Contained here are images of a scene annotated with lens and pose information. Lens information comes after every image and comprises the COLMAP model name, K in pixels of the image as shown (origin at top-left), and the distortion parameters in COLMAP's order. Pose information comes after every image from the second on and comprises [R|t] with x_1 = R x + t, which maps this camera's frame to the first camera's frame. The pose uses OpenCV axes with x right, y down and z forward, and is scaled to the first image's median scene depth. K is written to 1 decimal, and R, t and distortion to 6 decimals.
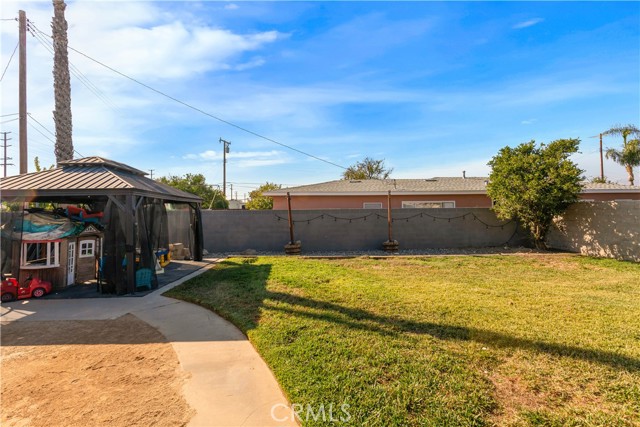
lens RADIAL K [[309.4, 0, 321.2], [0, 309.4, 209.6], [0, 0, 1]] dist [0.003026, -0.000863]
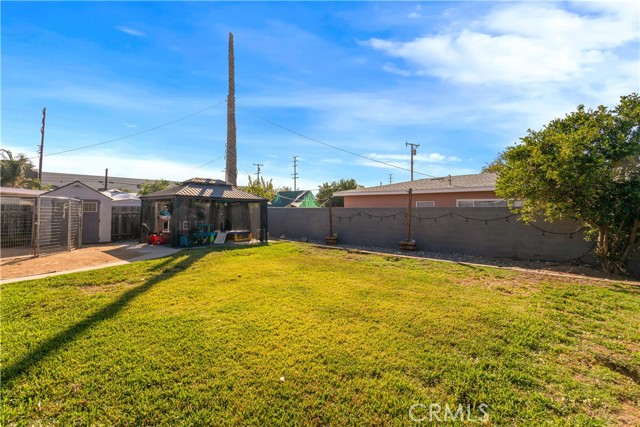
lens RADIAL K [[309.4, 0, 323.3], [0, 309.4, 212.9], [0, 0, 1]] dist [0.003026, -0.000863]
pose [[0.713143, 0.020103, -0.700731, 0.440361], [-0.013262, 0.999797, 0.015186, 0.002081], [0.700894, -0.001536, 0.713264, 0.072531]]
